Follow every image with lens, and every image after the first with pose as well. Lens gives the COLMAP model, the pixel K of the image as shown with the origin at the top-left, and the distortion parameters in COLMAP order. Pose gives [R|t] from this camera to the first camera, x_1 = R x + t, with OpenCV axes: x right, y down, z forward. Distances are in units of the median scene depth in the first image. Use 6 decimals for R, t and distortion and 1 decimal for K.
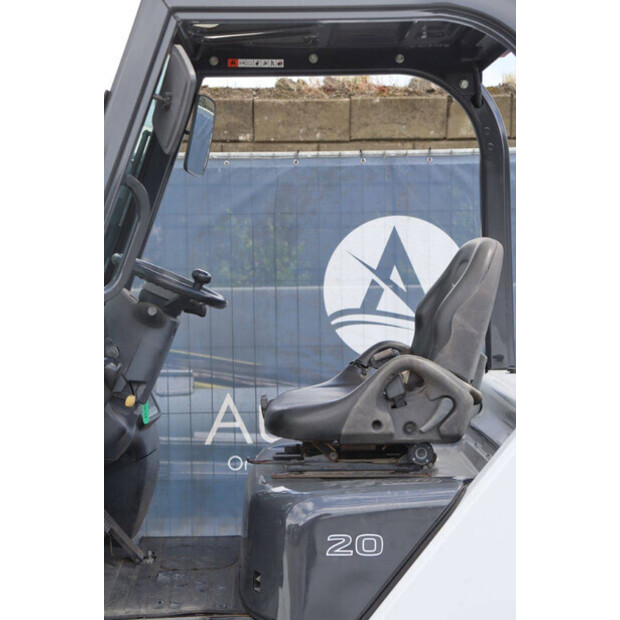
lens RADIAL K [[1253.8, 0, 310.0], [0, 1253.8, 310.0], [0, 0, 1]] dist [0.339805, 0.046558]
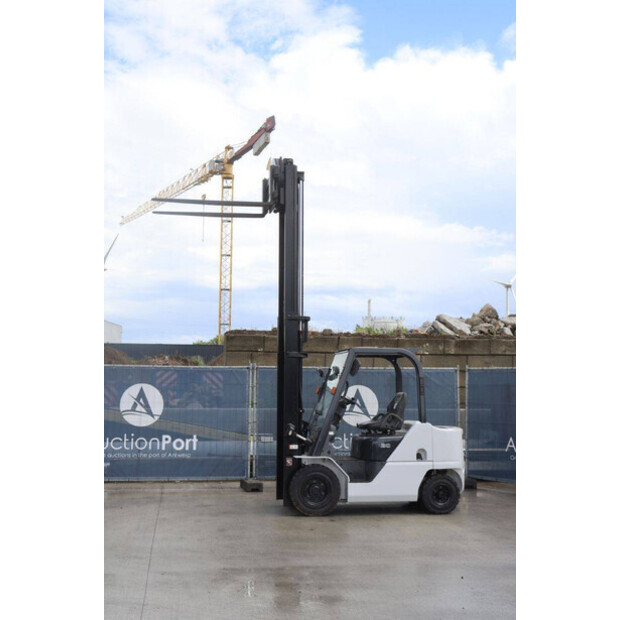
lens RADIAL K [[797.2, 0, 303.5], [0, 797.2, 309.1], [0, 0, 1]] dist [0.018164, 0.026835]
pose [[0.988285, 0.034180, 0.148746, -0.437786], [-0.010509, 0.987527, -0.157099, 0.072152], [-0.152260, 0.153696, 0.976317, -1.259304]]
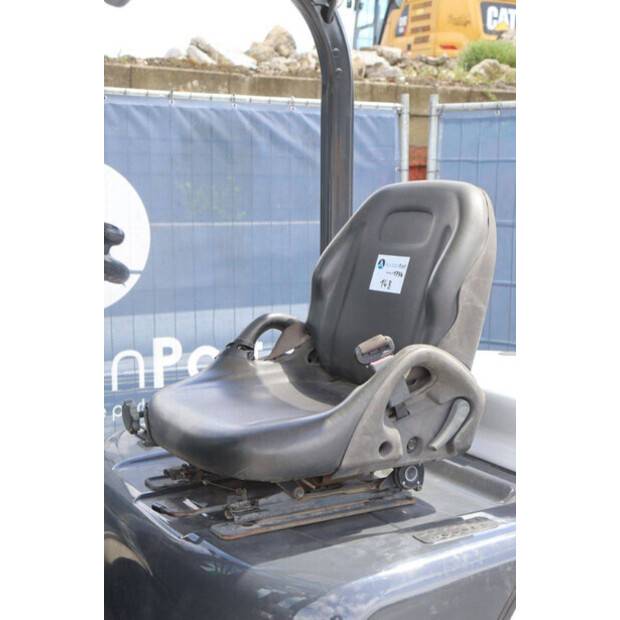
lens RADIAL K [[930.5, 0, 310.0], [0, 930.5, 310.0], [0, 0, 1]] dist [0.100570, 0.055007]
pose [[0.871783, -0.045411, 0.487783, -0.121126], [0.009529, 0.997078, 0.075794, -0.012627], [-0.489800, -0.061428, 0.869668, 0.303318]]
